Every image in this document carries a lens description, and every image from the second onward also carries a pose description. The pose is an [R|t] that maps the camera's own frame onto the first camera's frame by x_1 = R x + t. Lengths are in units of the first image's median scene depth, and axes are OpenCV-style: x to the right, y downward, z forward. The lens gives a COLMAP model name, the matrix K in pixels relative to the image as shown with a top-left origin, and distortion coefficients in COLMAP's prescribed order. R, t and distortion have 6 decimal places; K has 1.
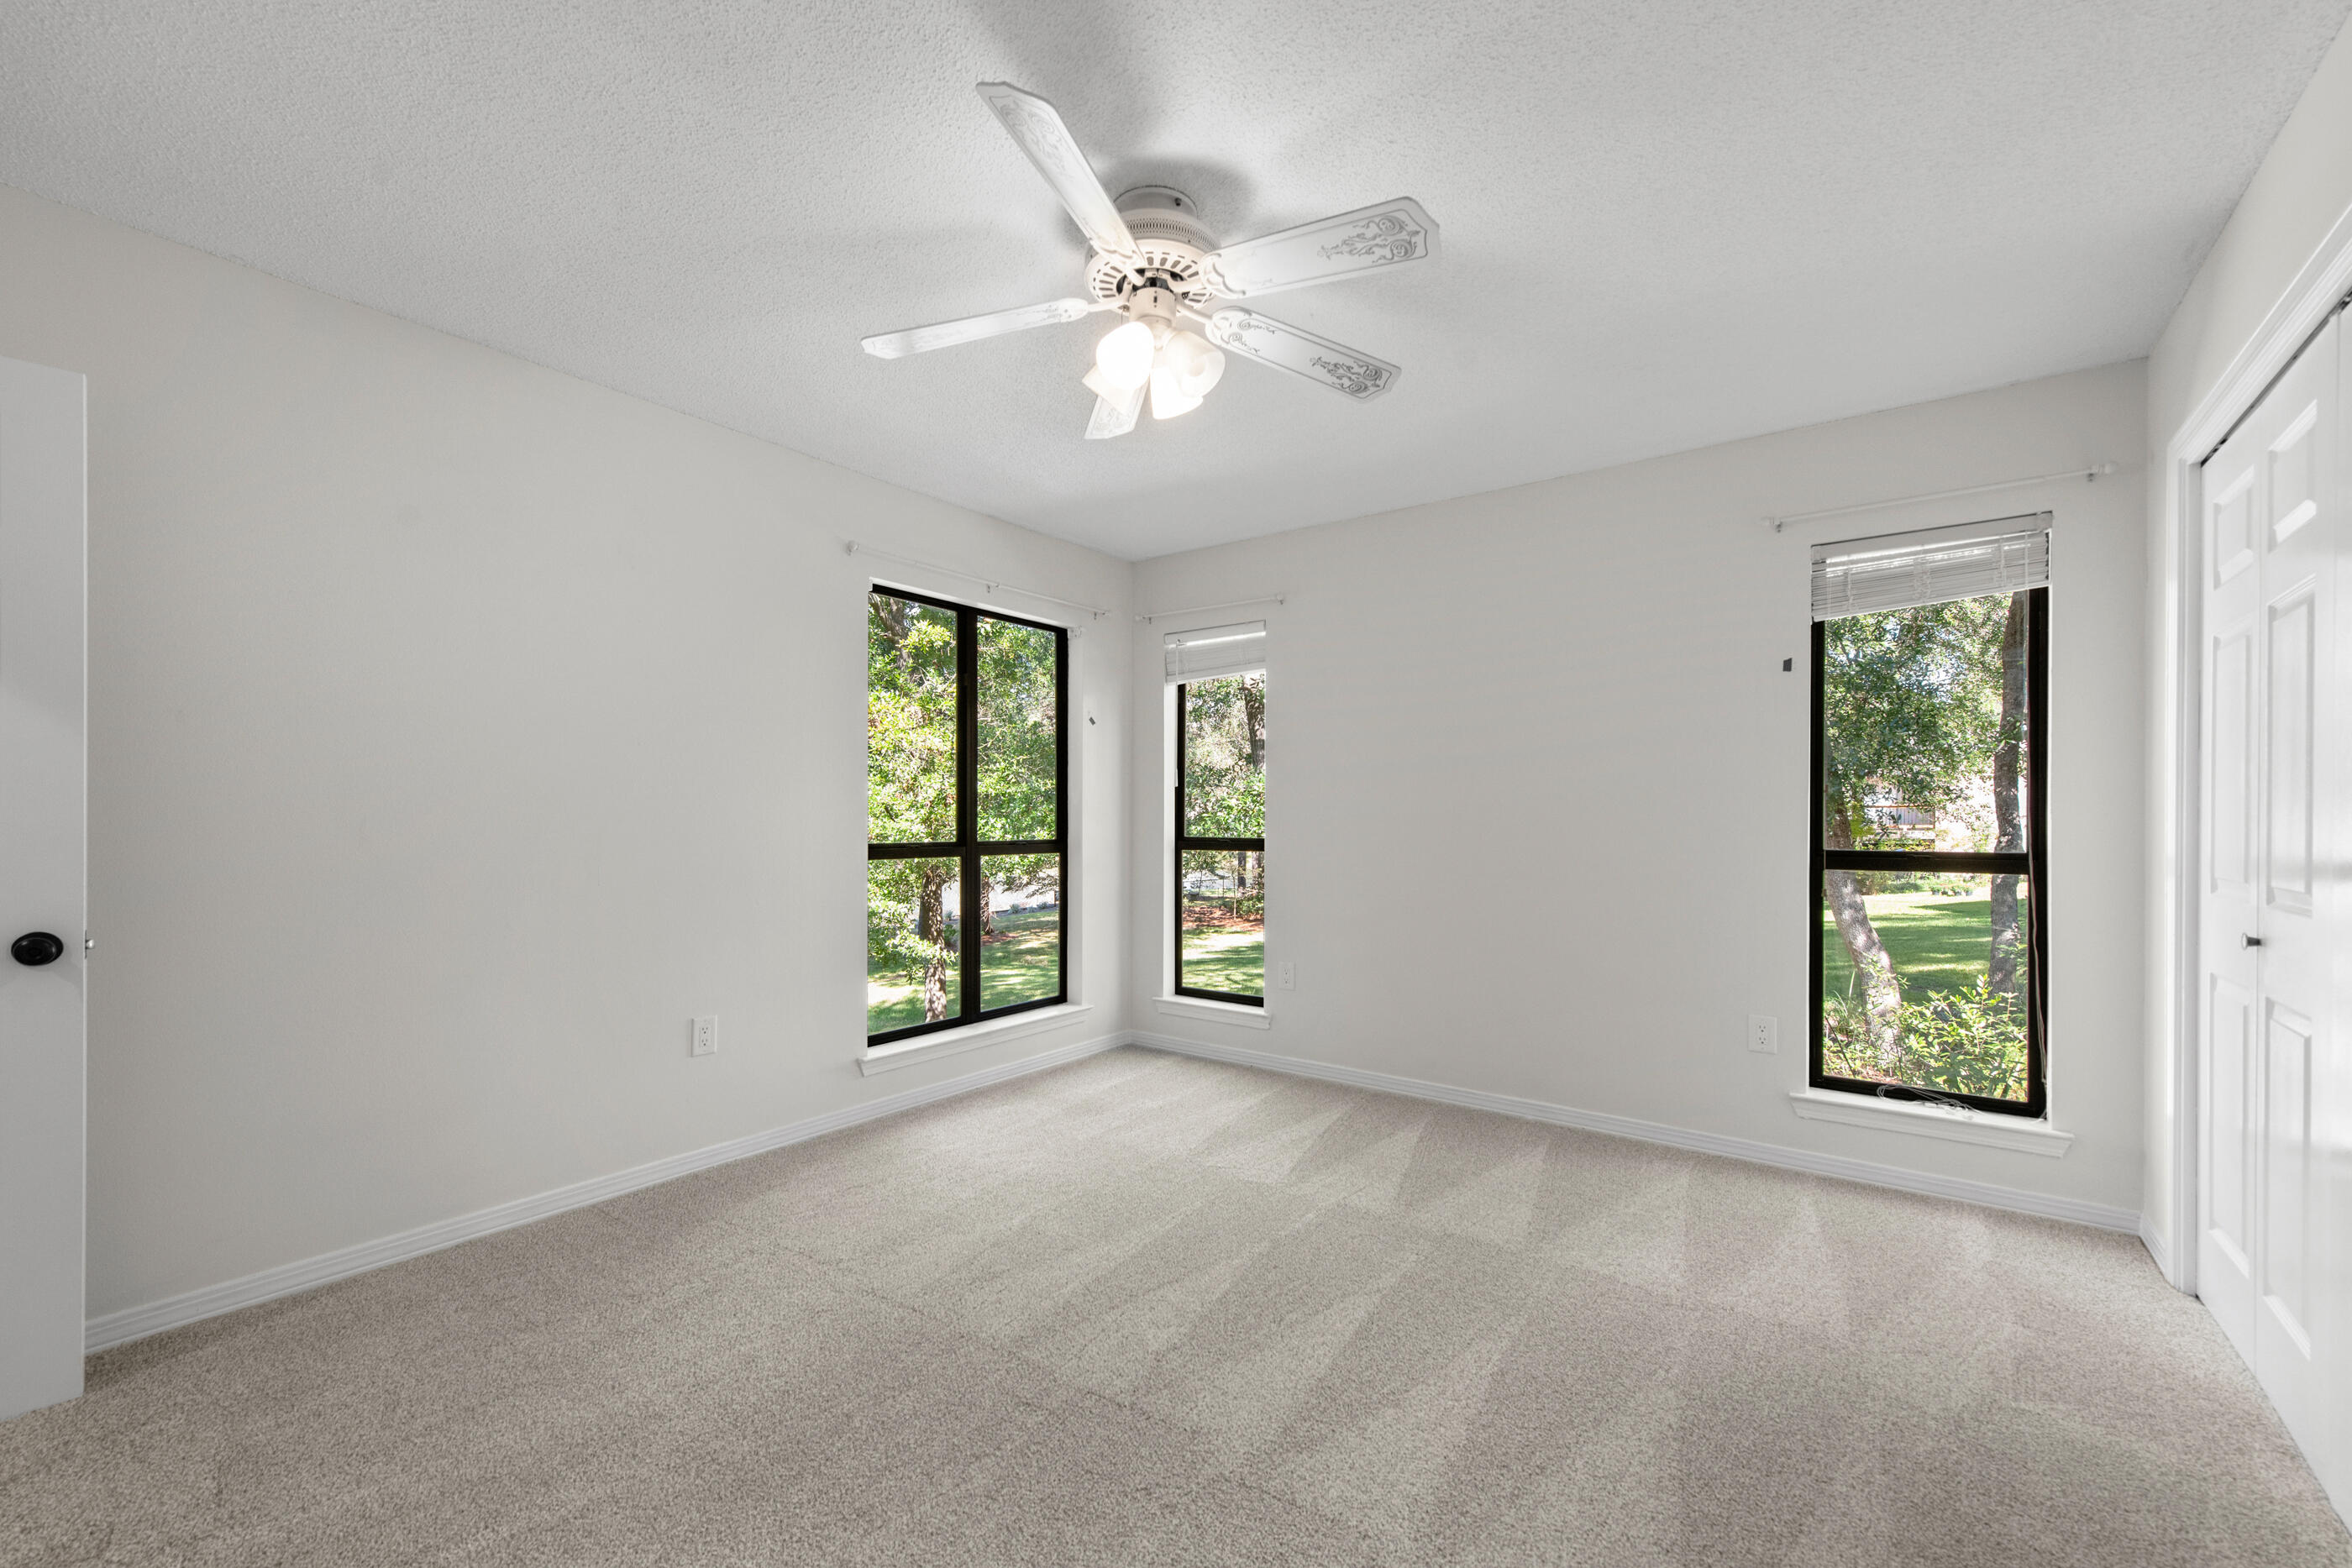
lens RADIAL K [[962.7, 0, 1172.3], [0, 962.7, 804.0], [0, 0, 1]] dist [0.020614, -0.011126]
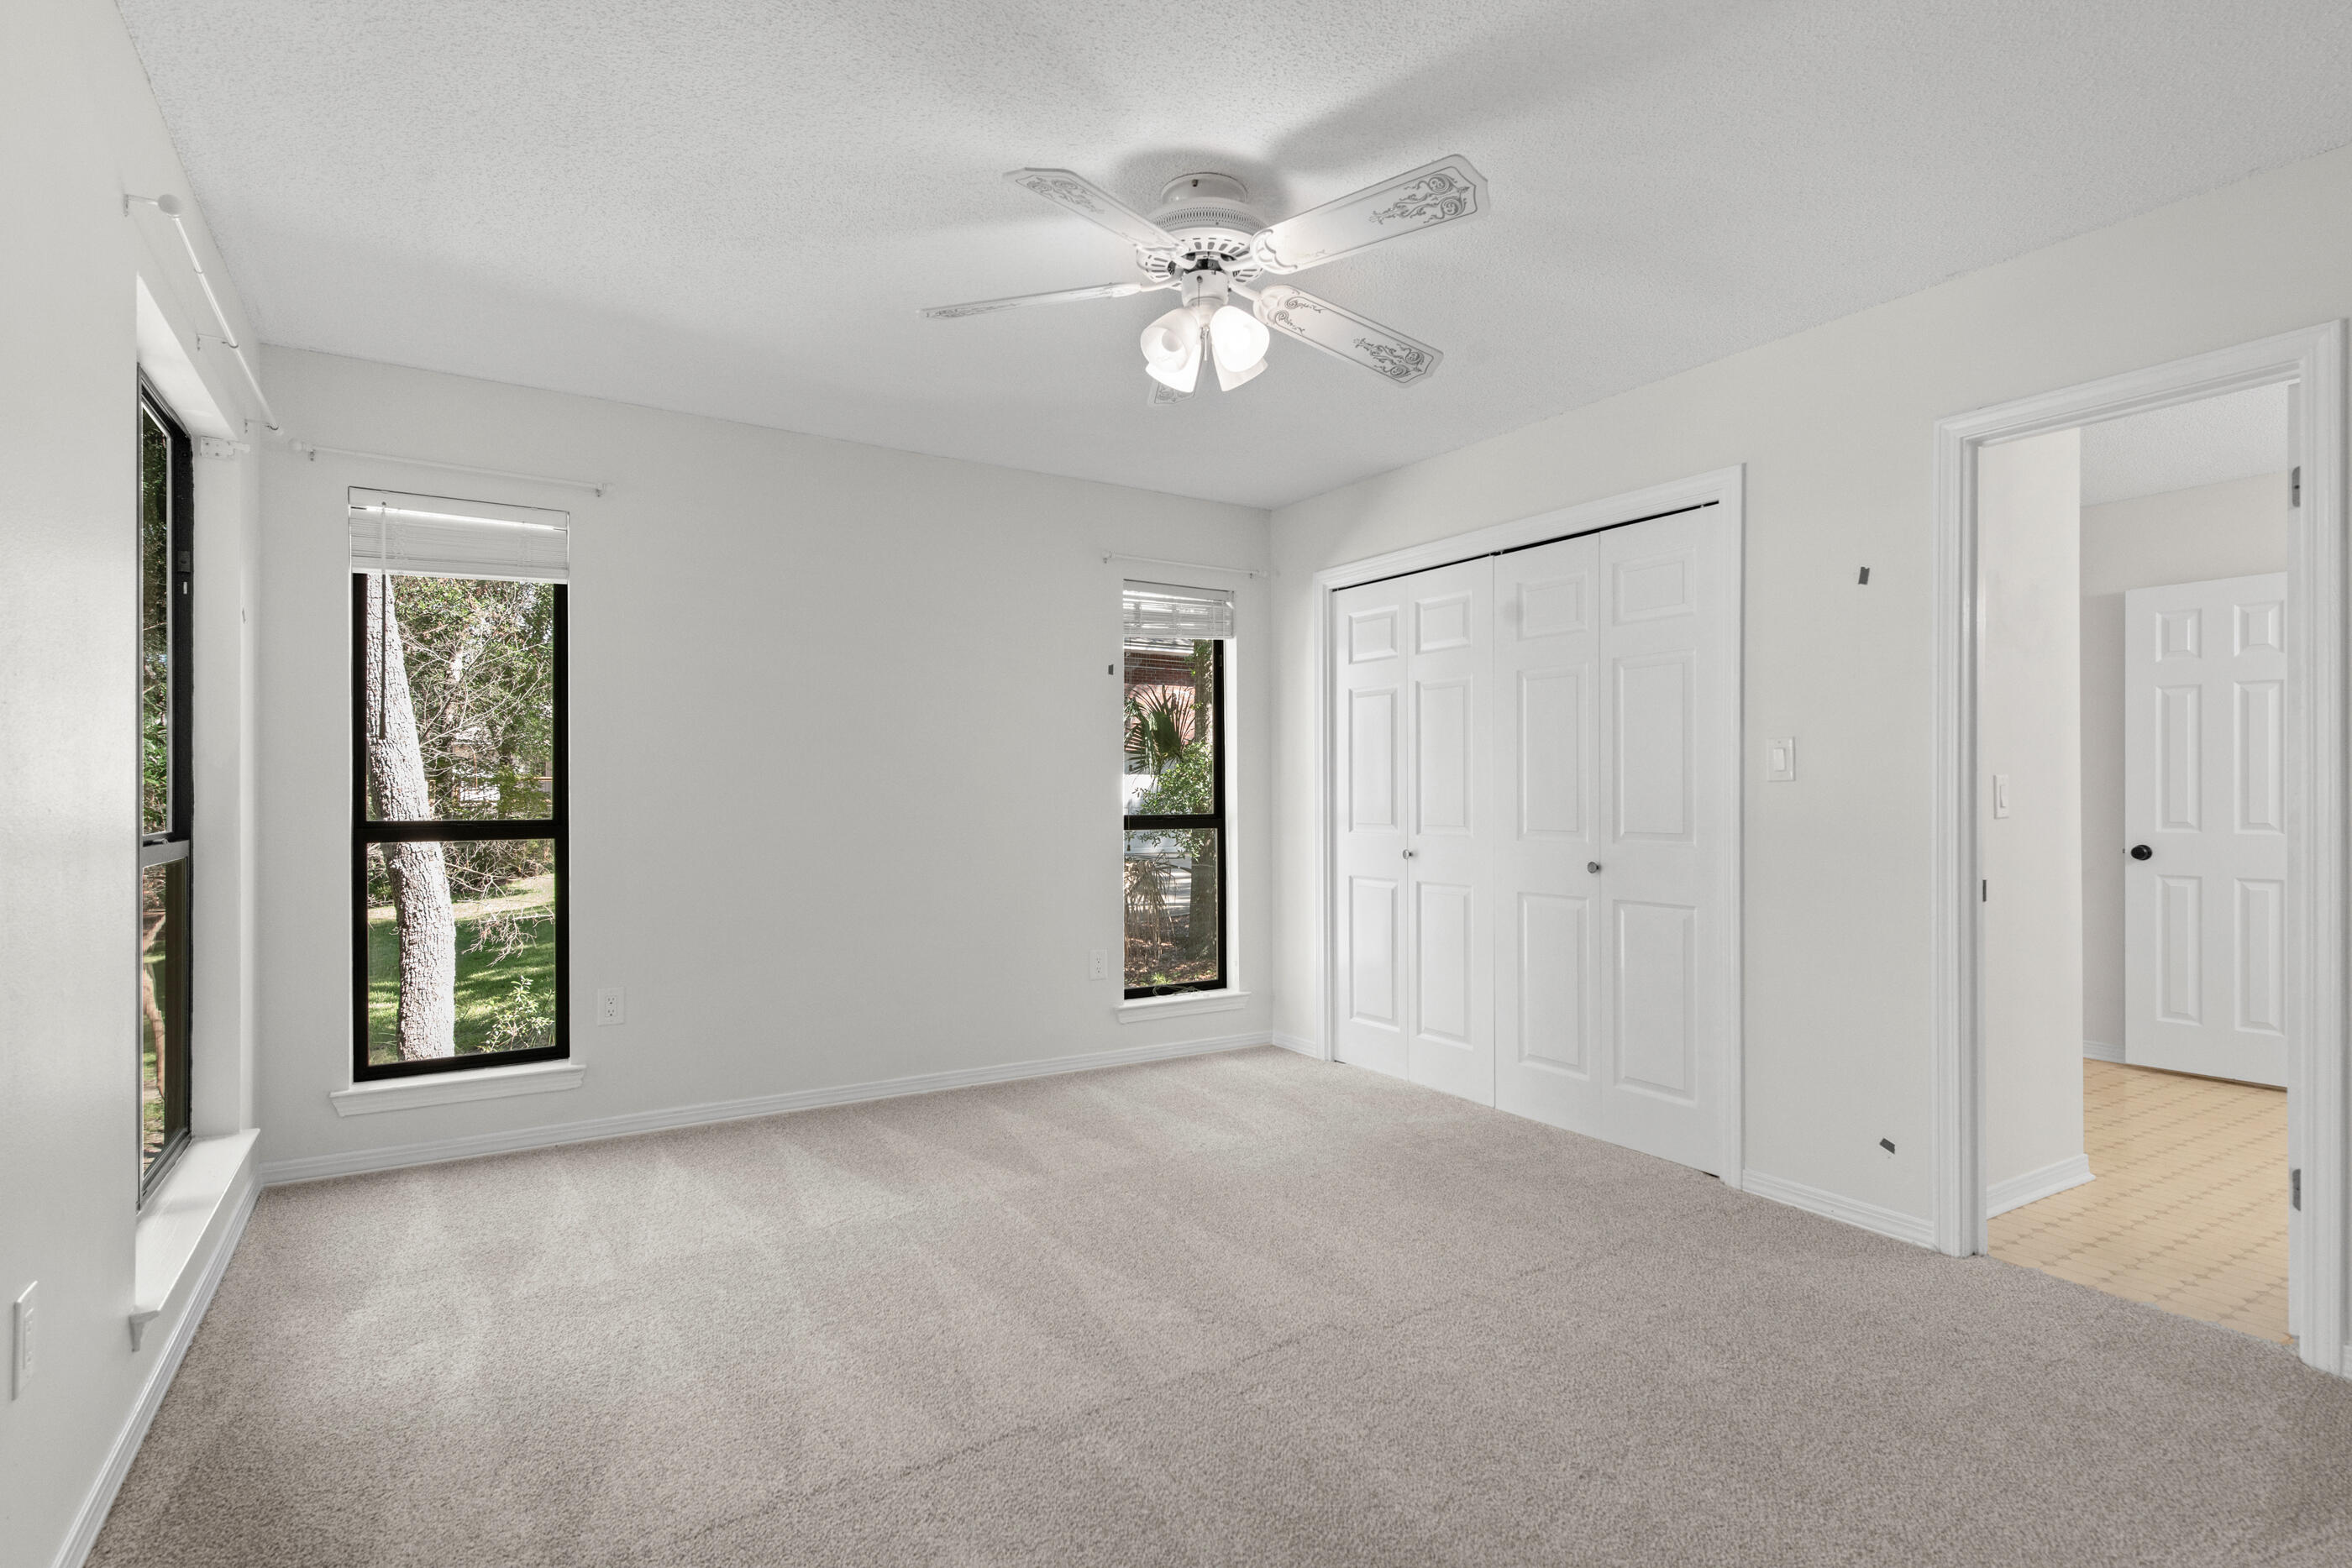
lens RADIAL K [[1155.9, 0, 1176.0], [0, 1155.9, 784.0], [0, 0, 1]] dist [0.000739, 0.000063]
pose [[0.355379, 0.004715, 0.934710, -0.770451], [-0.012098, 0.999927, -0.000445, 0.005169], [-0.934644, -0.011150, 0.355410, 0.399830]]
